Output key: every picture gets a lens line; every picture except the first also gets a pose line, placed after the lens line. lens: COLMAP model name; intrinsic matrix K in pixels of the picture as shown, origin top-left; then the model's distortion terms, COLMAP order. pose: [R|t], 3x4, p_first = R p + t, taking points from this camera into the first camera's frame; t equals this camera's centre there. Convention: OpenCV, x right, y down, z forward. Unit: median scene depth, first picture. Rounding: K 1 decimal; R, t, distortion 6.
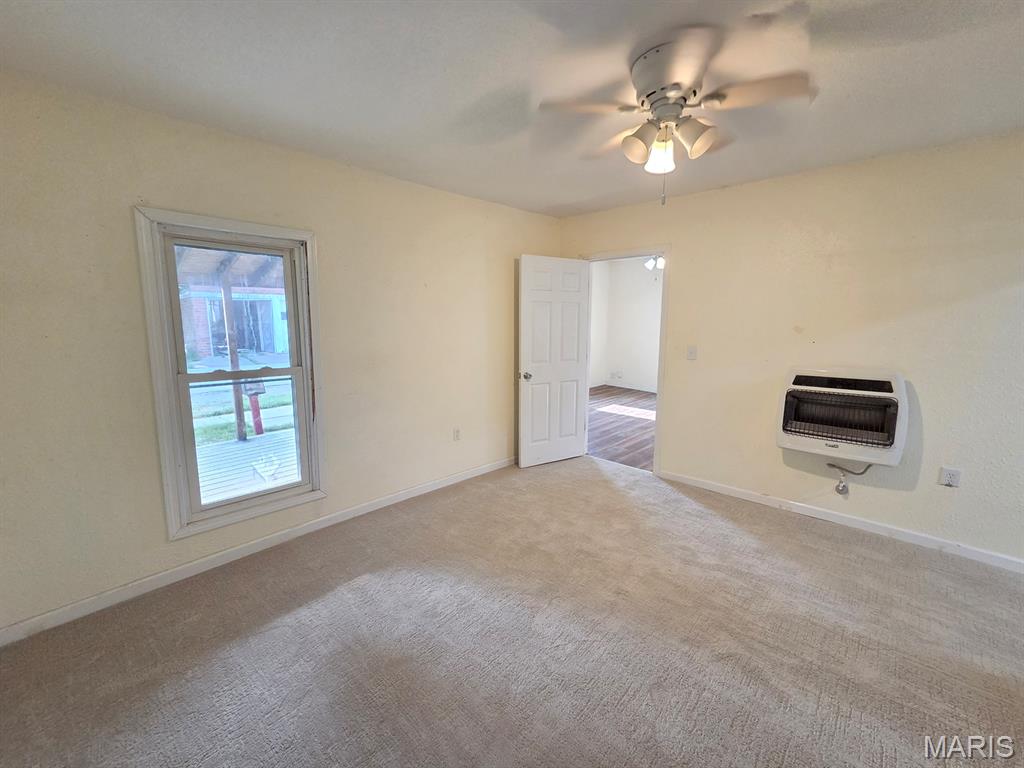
lens RADIAL K [[415.7, 0, 505.7], [0, 415.7, 381.0], [0, 0, 1]] dist [0.001365, -0.000203]
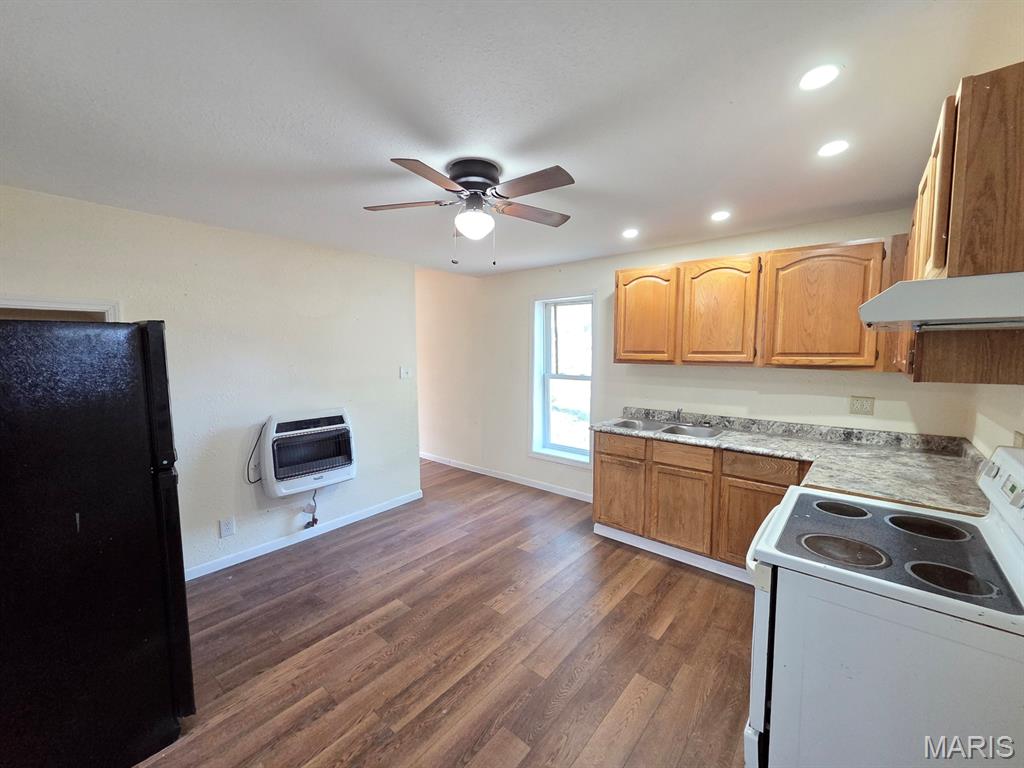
lens RADIAL K [[415.7, 0, 509.2], [0, 415.7, 380.0], [0, 0, 1]] dist [0.001365, -0.000203]
pose [[-0.047819, -0.072545, 0.996218, -0.383004], [0.142399, 0.986677, 0.078685, -0.133572], [-0.988654, 0.145623, -0.036851, 0.510511]]
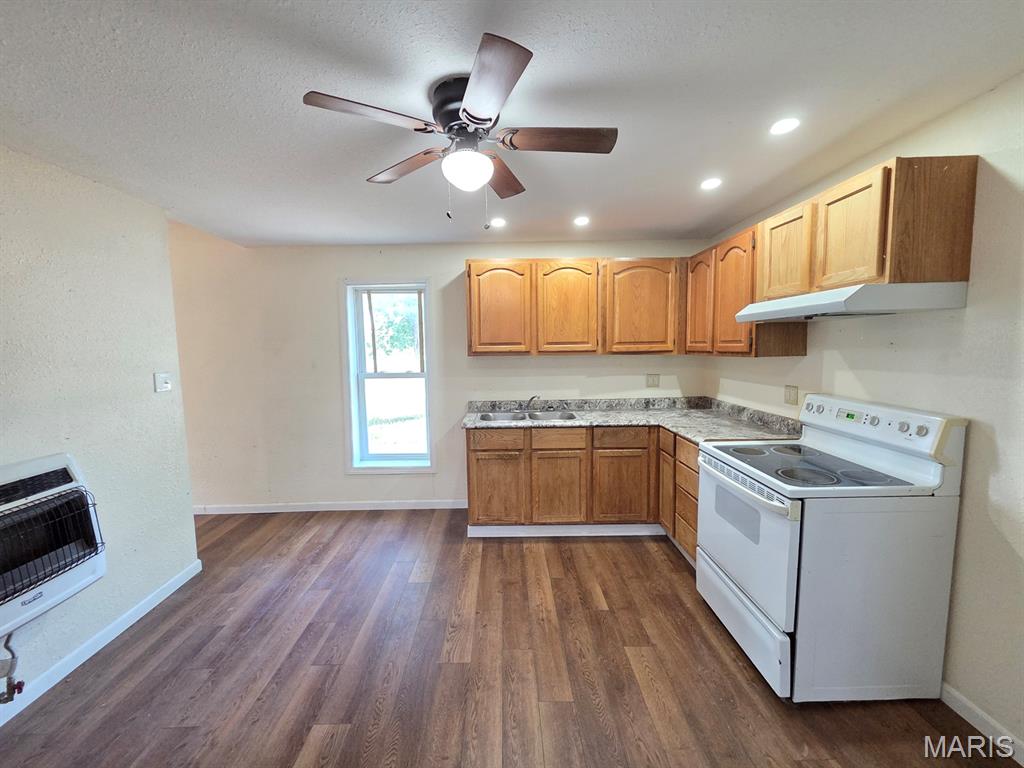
lens RADIAL K [[415.7, 0, 505.1], [0, 415.7, 381.6], [0, 0, 1]] dist [0.001365, -0.000203]
pose [[-0.691257, -0.048534, 0.720978, -0.075590], [0.119706, 0.976265, 0.180491, -0.174496], [-0.712625, 0.211070, -0.669040, 0.903376]]
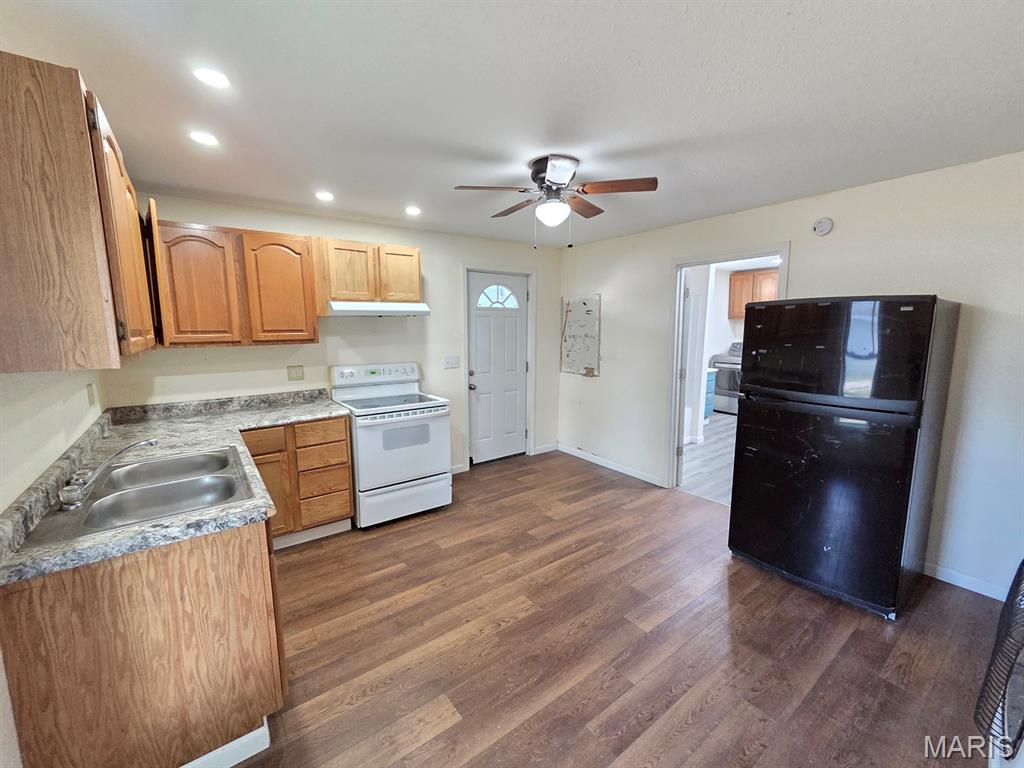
lens RADIAL K [[415.7, 0, 511.0], [0, 415.7, 386.8], [0, 0, 1]] dist [0.001365, -0.000203]
pose [[-0.164223, 0.146814, -0.975437, 1.255600], [-0.129747, 0.977056, 0.168901, -0.141252], [0.977853, 0.154297, -0.141406, 0.594380]]
